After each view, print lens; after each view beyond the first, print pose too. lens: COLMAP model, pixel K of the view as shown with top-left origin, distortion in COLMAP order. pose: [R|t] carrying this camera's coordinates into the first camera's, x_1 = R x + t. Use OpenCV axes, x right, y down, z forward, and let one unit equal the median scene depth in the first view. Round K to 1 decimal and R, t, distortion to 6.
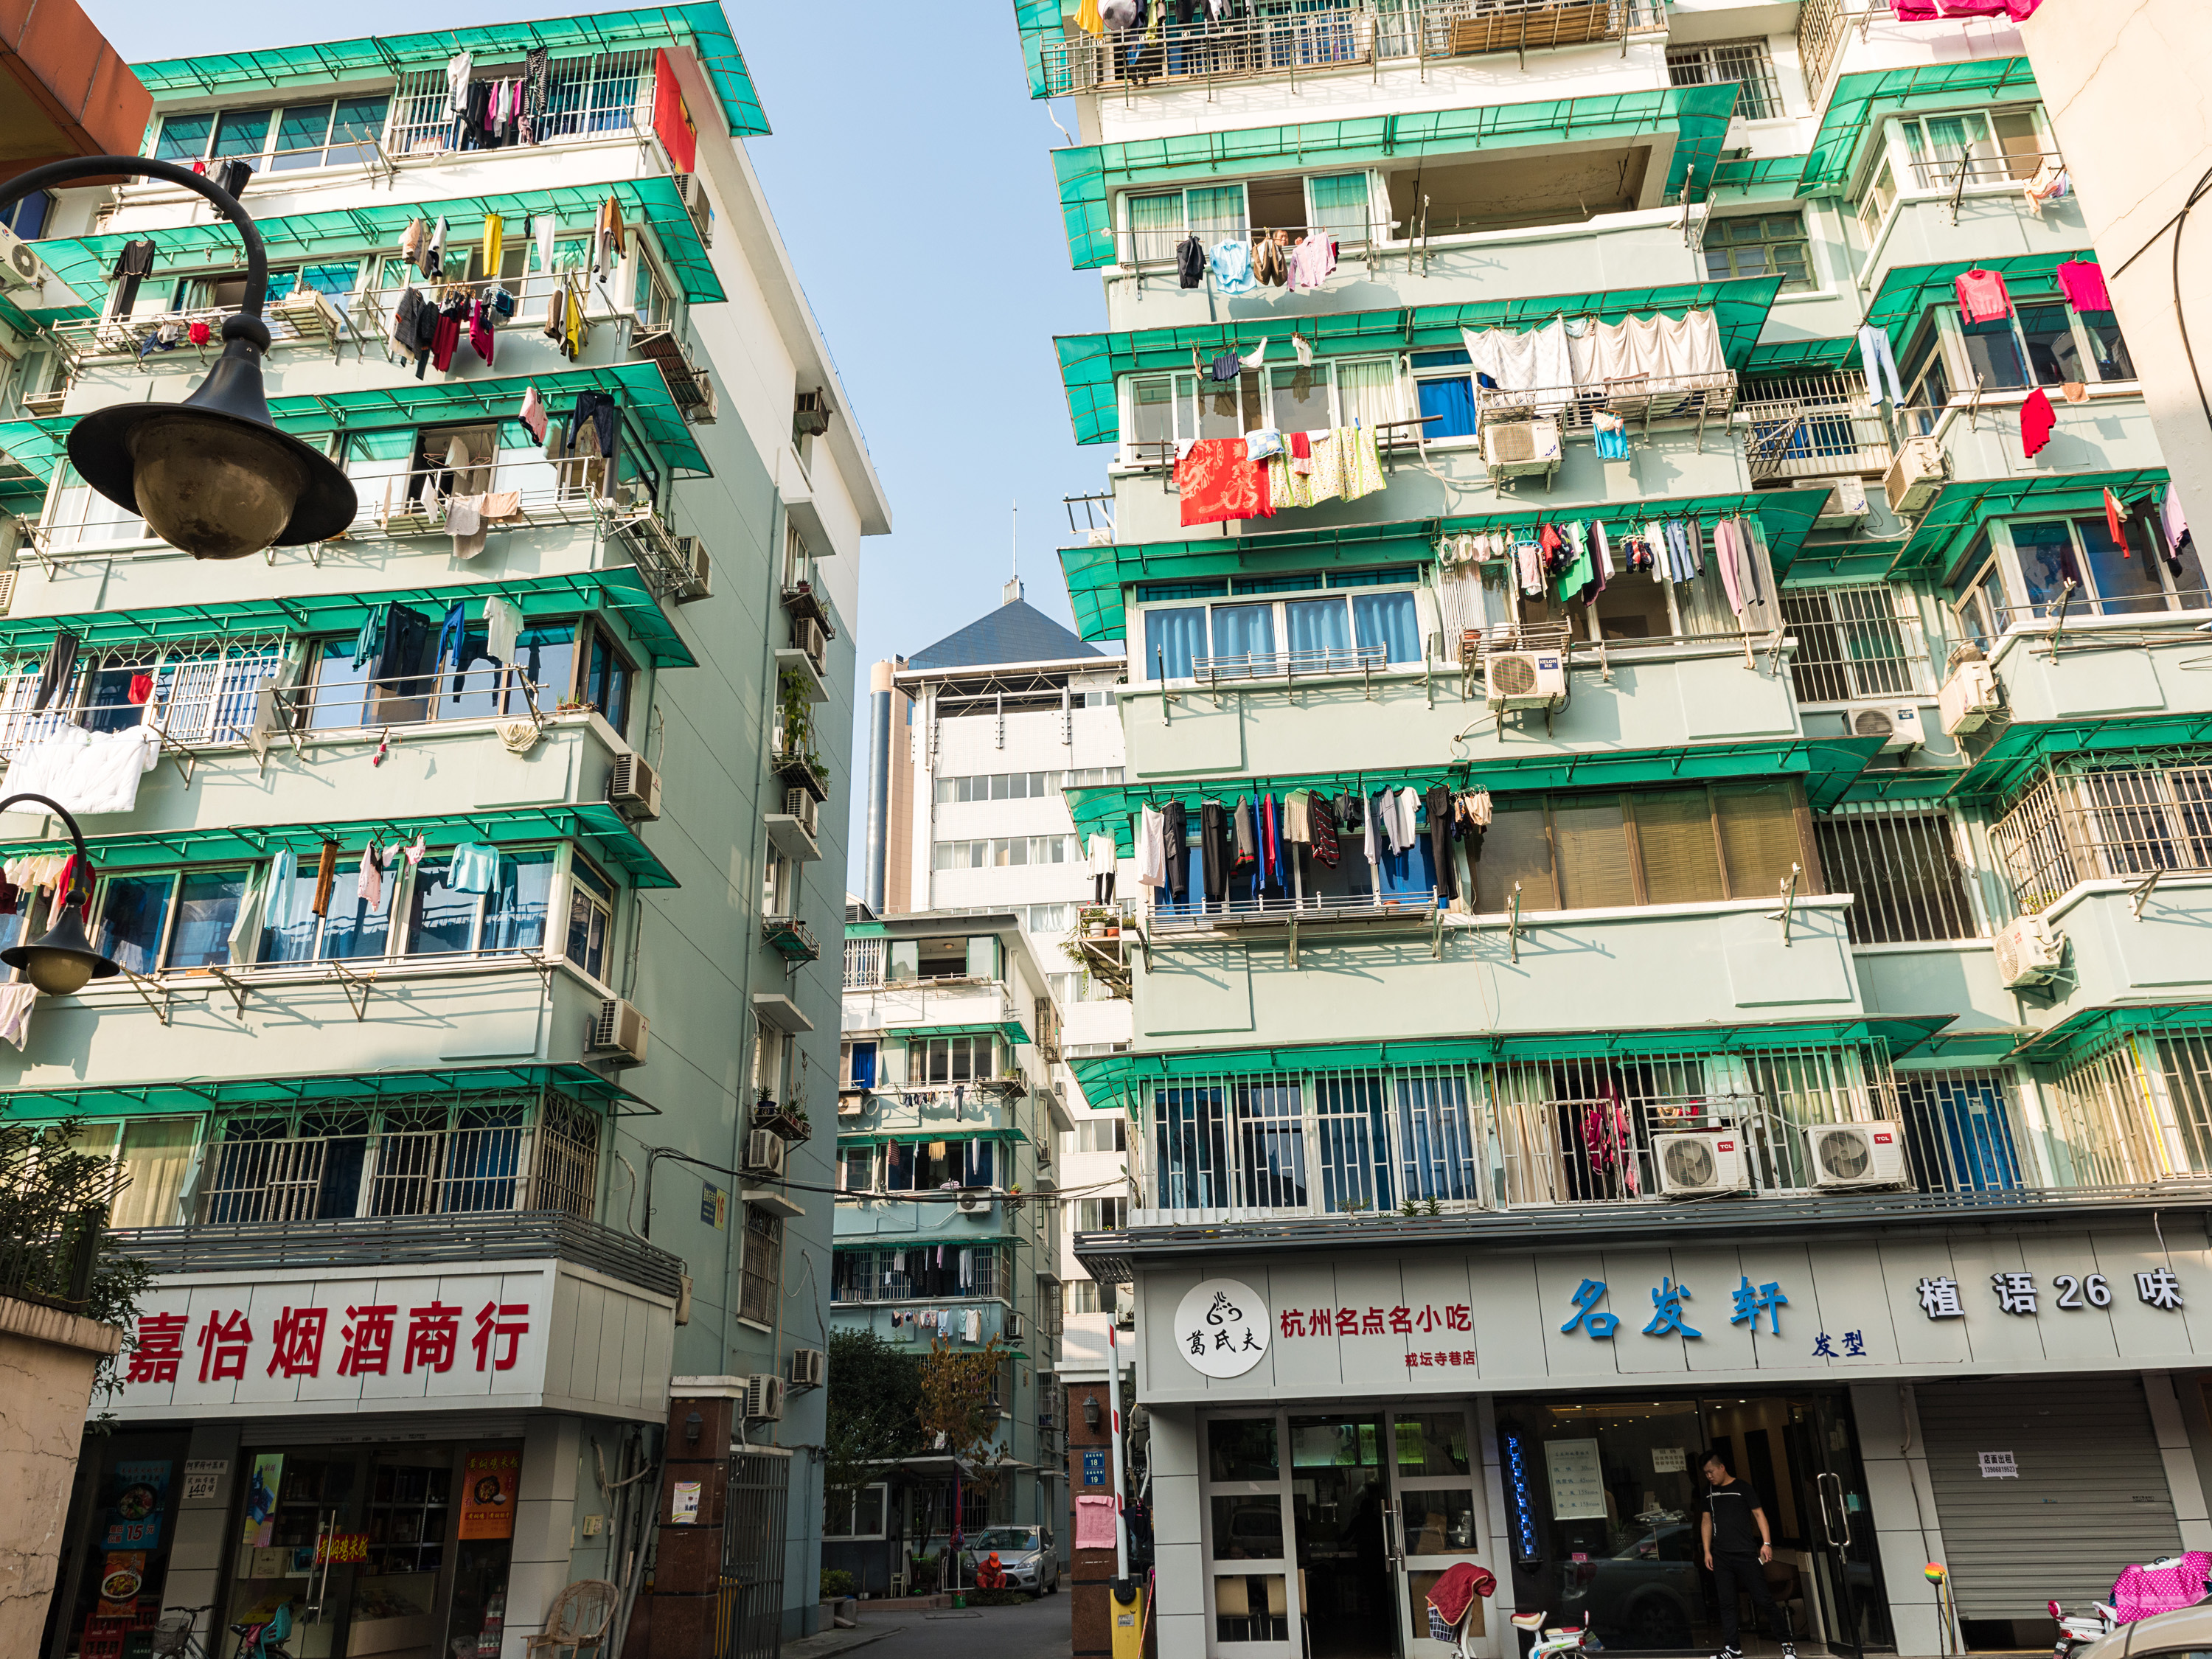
lens RADIAL K [[1653.5, 0, 1111.1], [0, 1653.5, 826.1], [0, 0, 1]] dist [-0.004720, 0.005909]
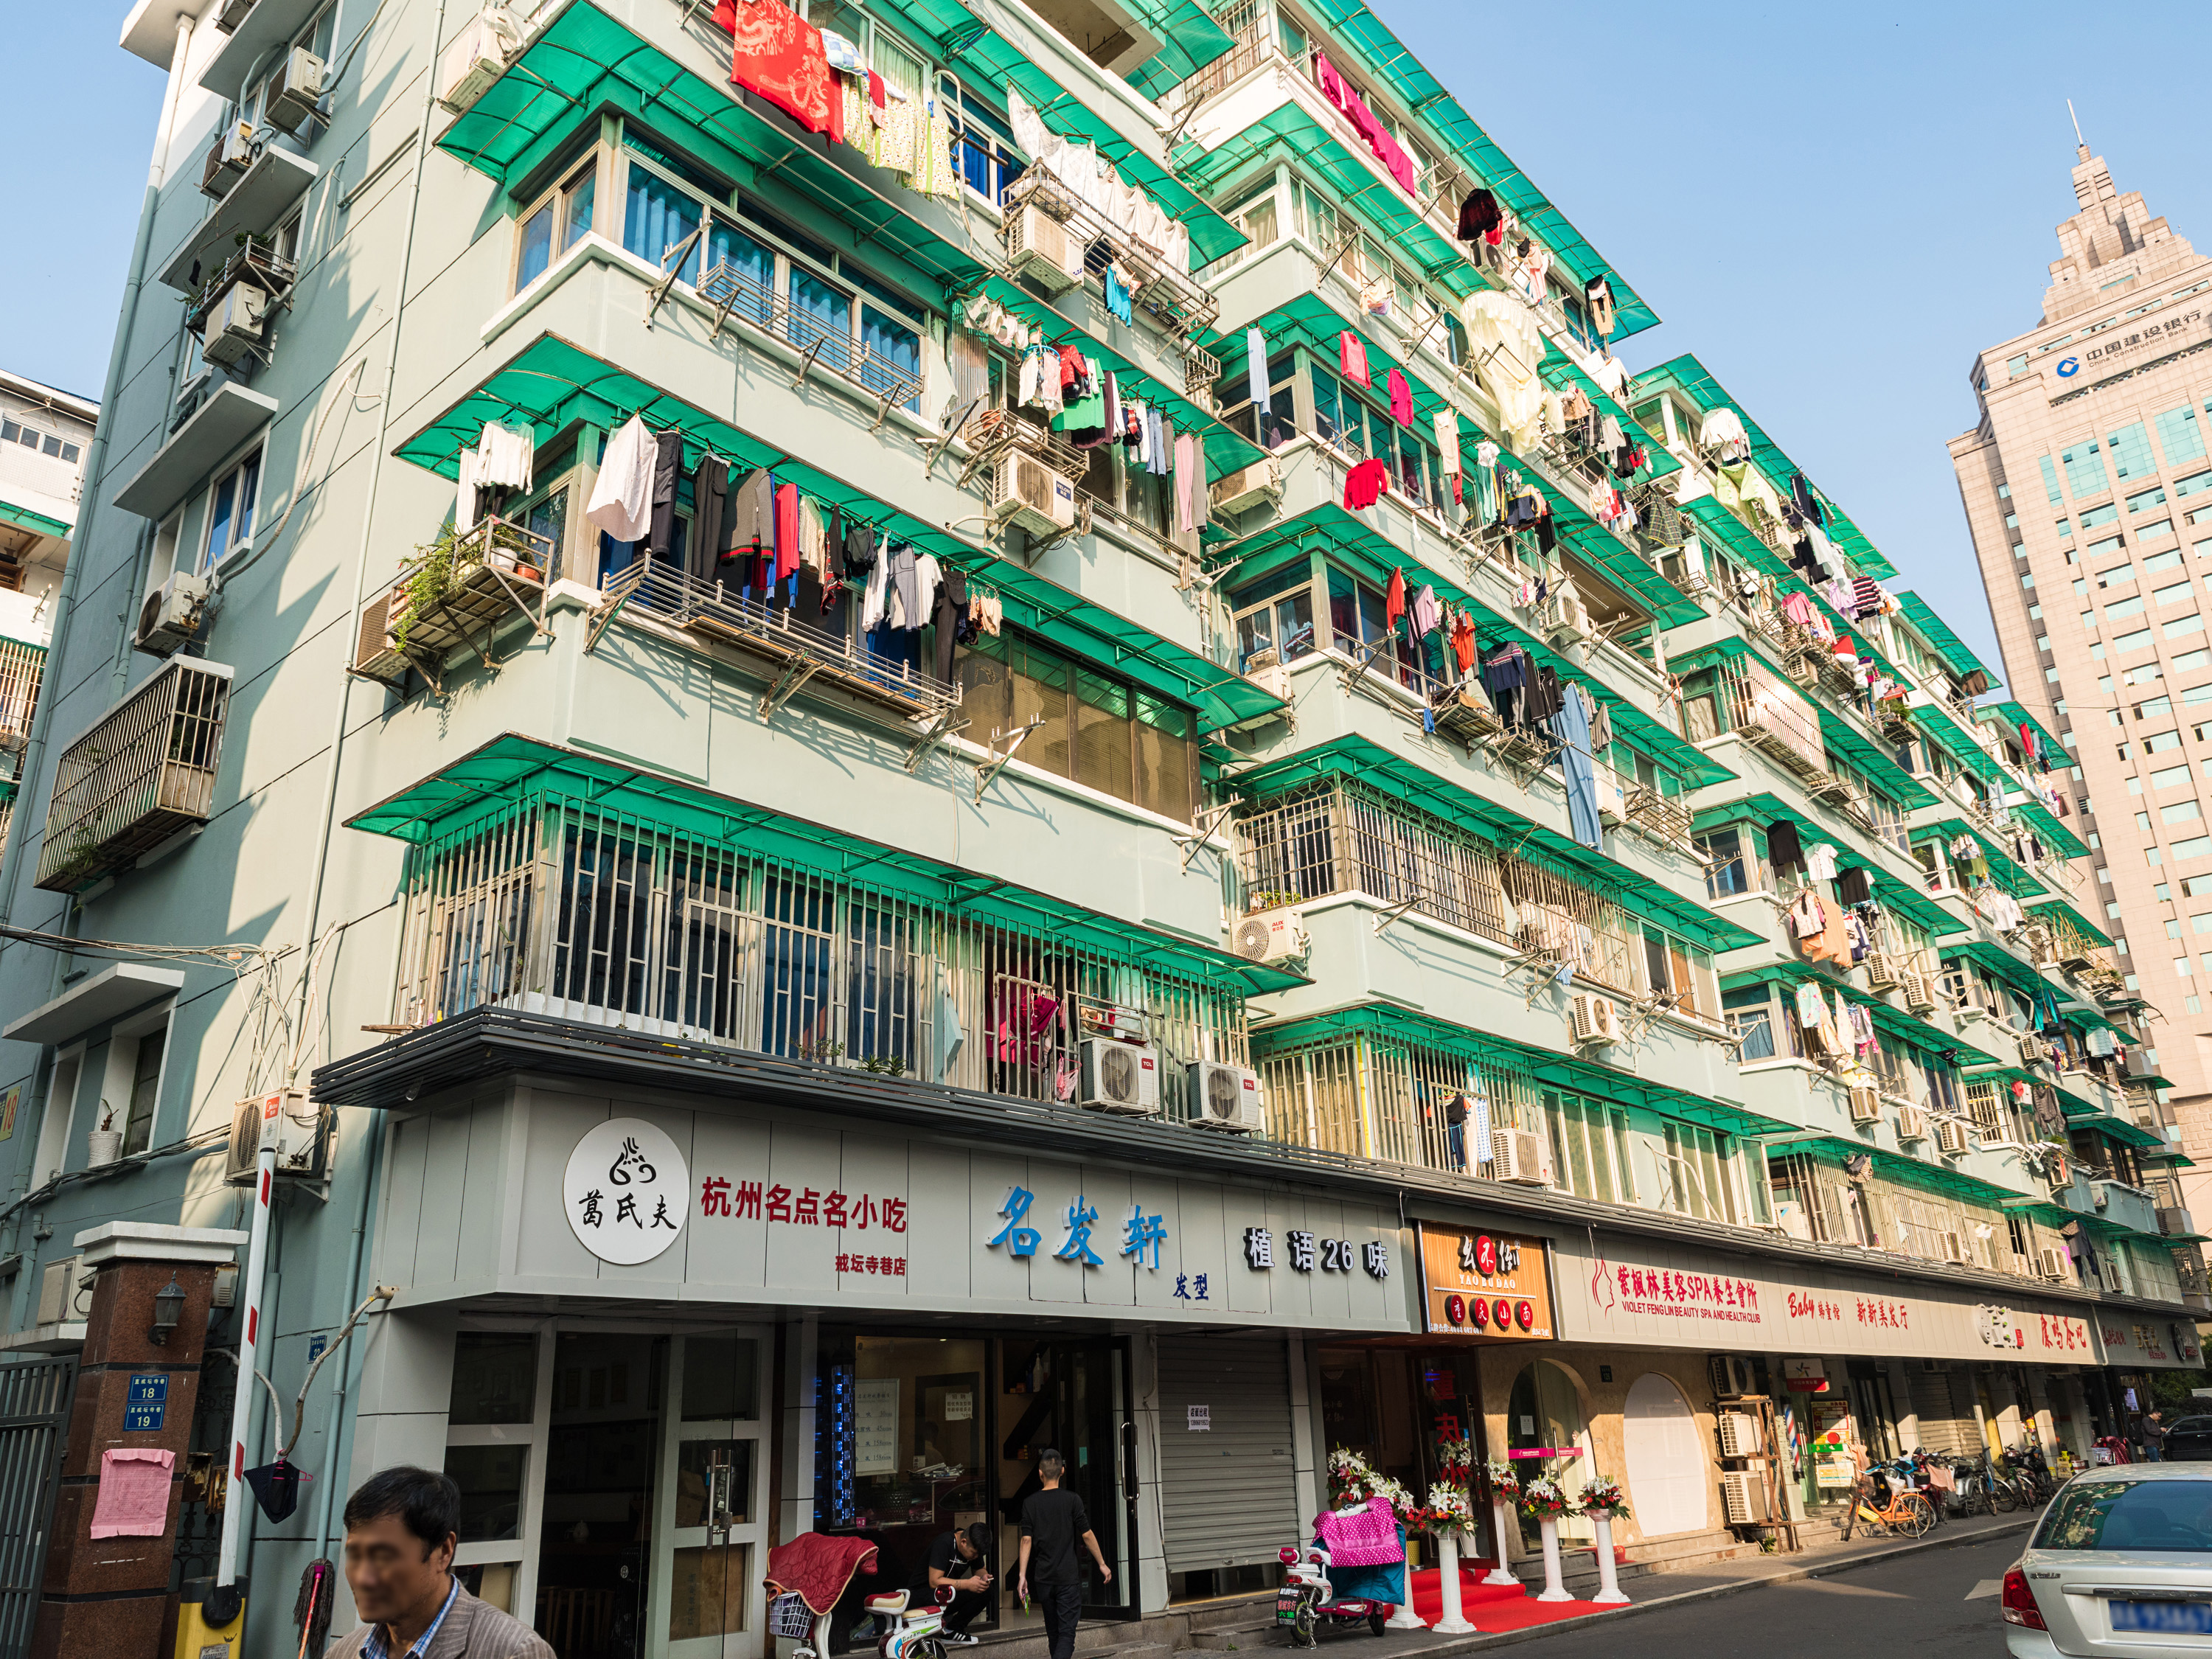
lens RADIAL K [[1655.0, 0, 1108.8], [0, 1655.0, 830.7], [0, 0, 1]] dist [-0.002835, 0.000373]
pose [[0.583339, 0.287784, 0.759537, -0.349414], [-0.294807, 0.946374, -0.132158, 0.188836], [-0.756839, -0.146823, 0.636897, 0.432219]]
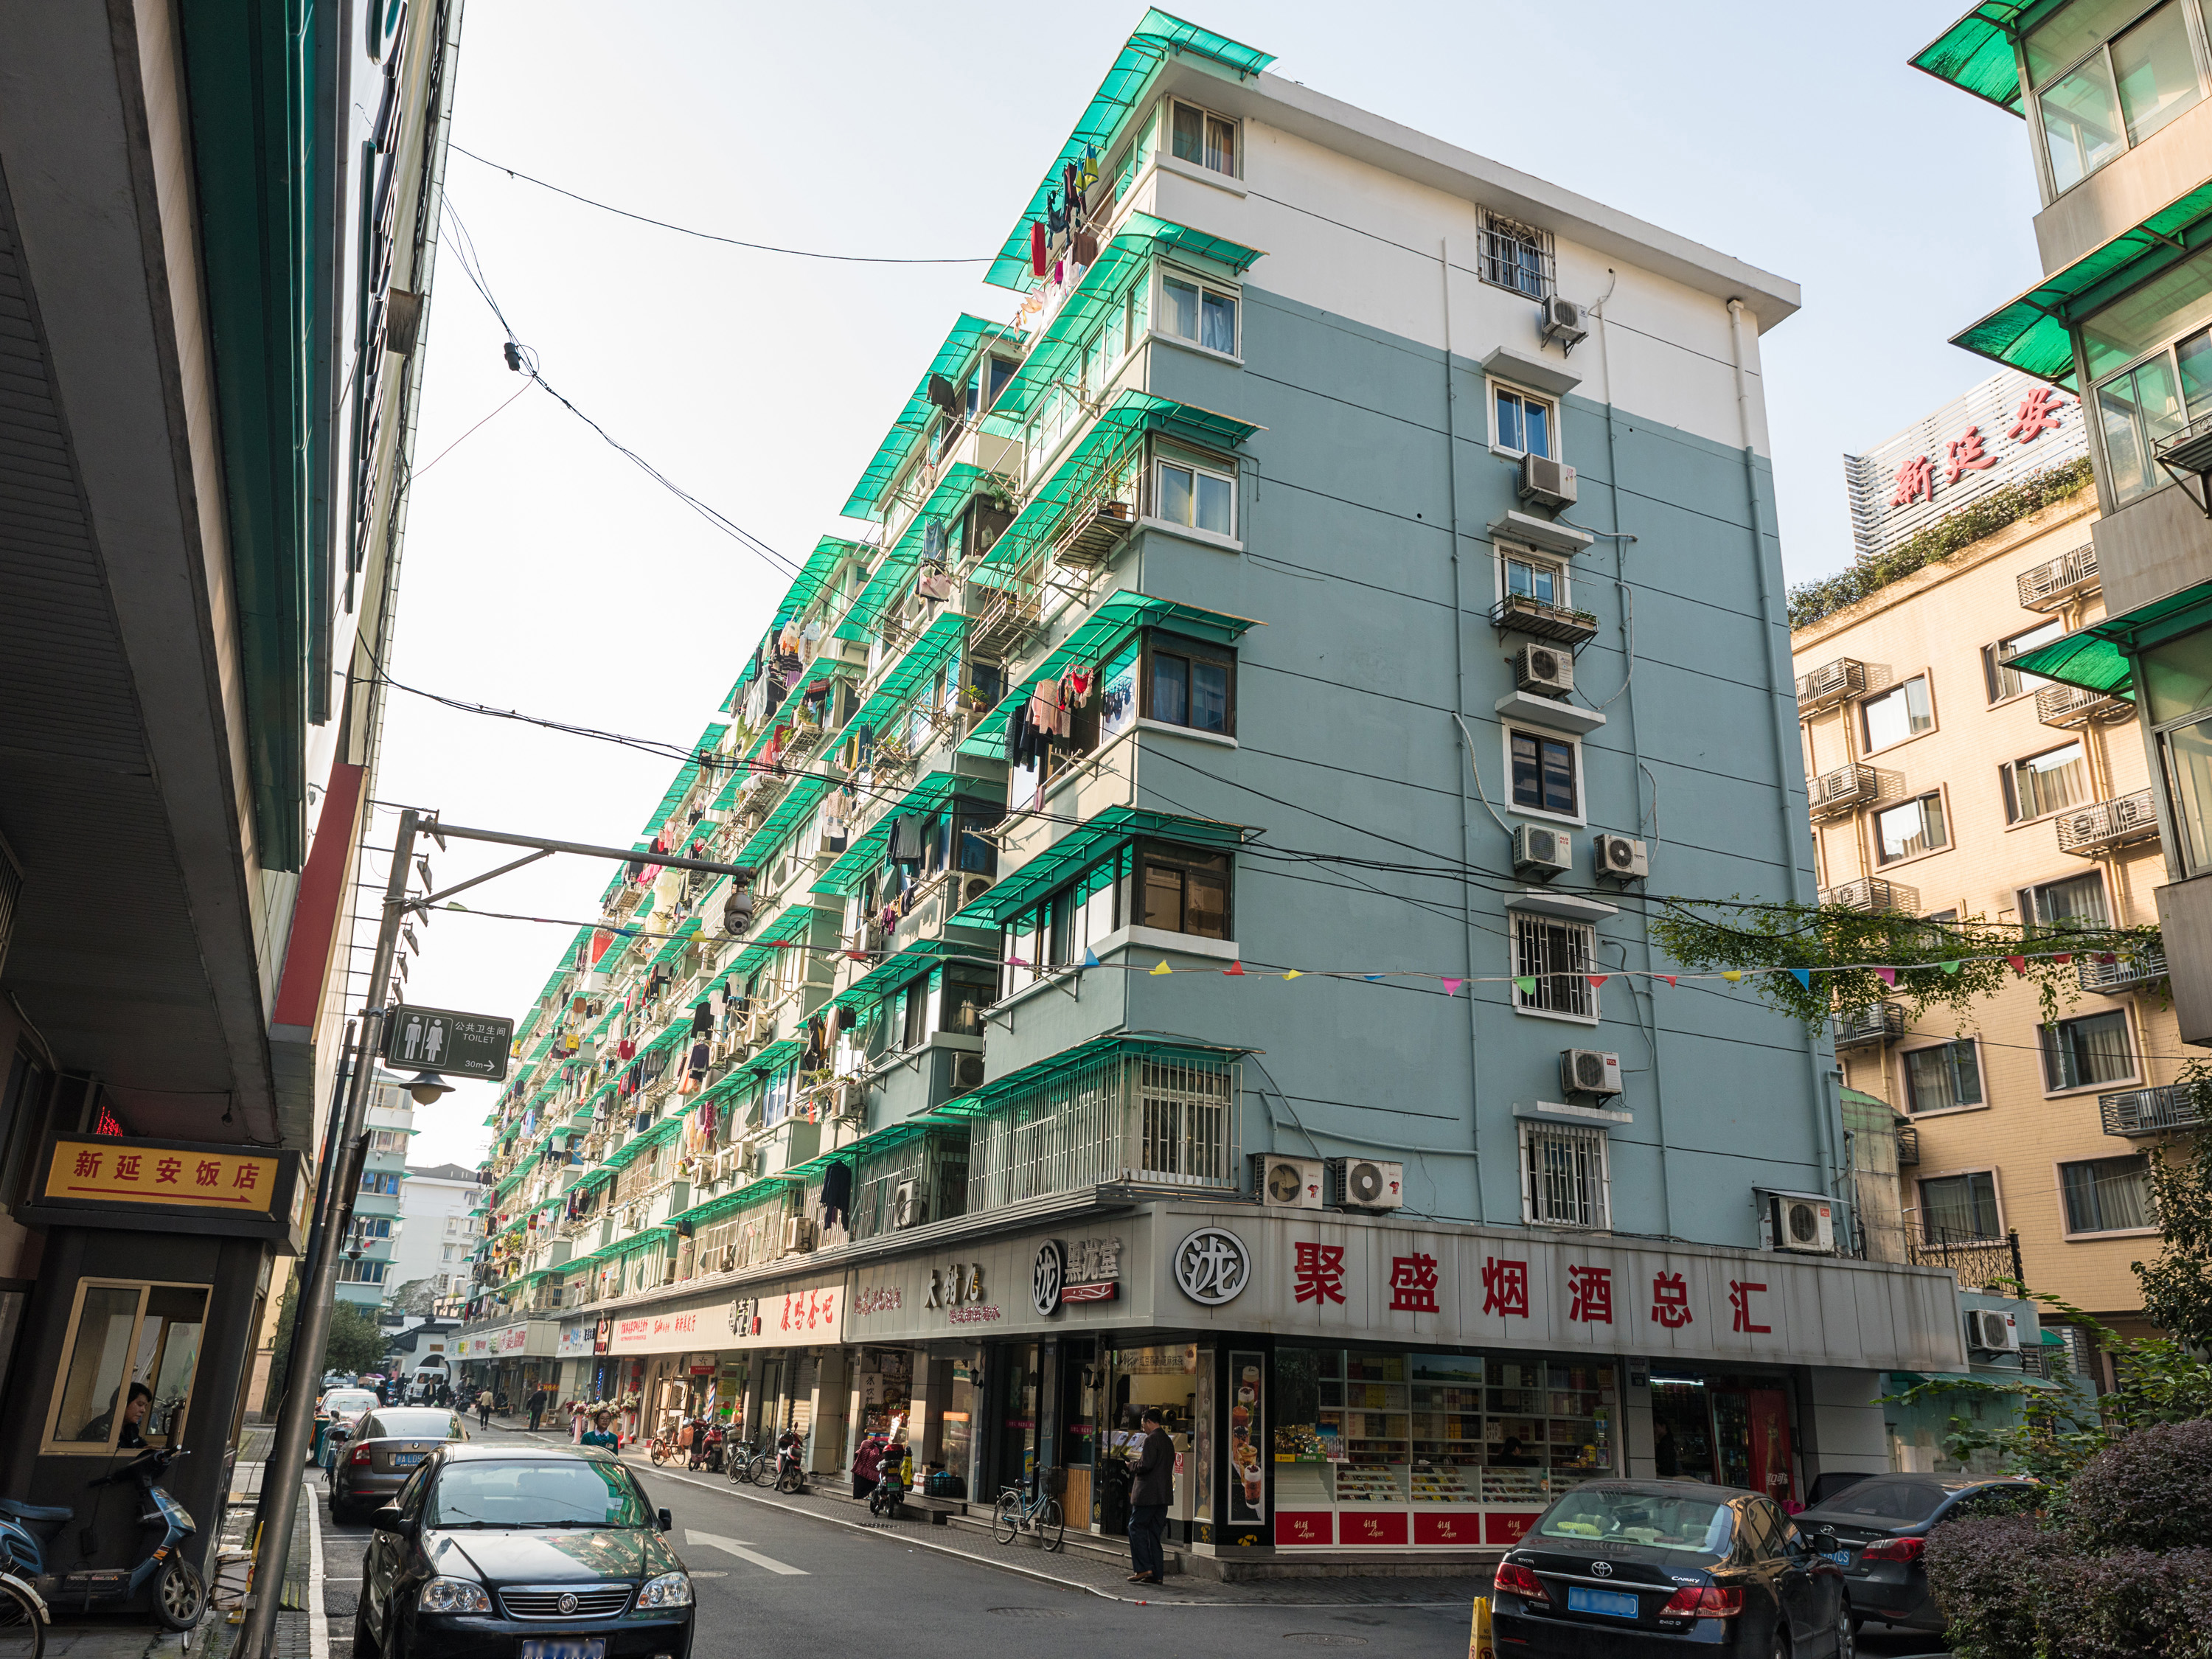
lens RADIAL K [[1625.7, 0, 1105.2], [0, 1625.7, 882.6], [0, 0, 1]] dist [-0.000670, -0.000012]
pose [[0.859109, 0.205230, 0.468842, -1.316077], [-0.239489, 0.970800, 0.013883, 0.078250], [-0.452303, -0.124210, 0.883173, 0.123590]]
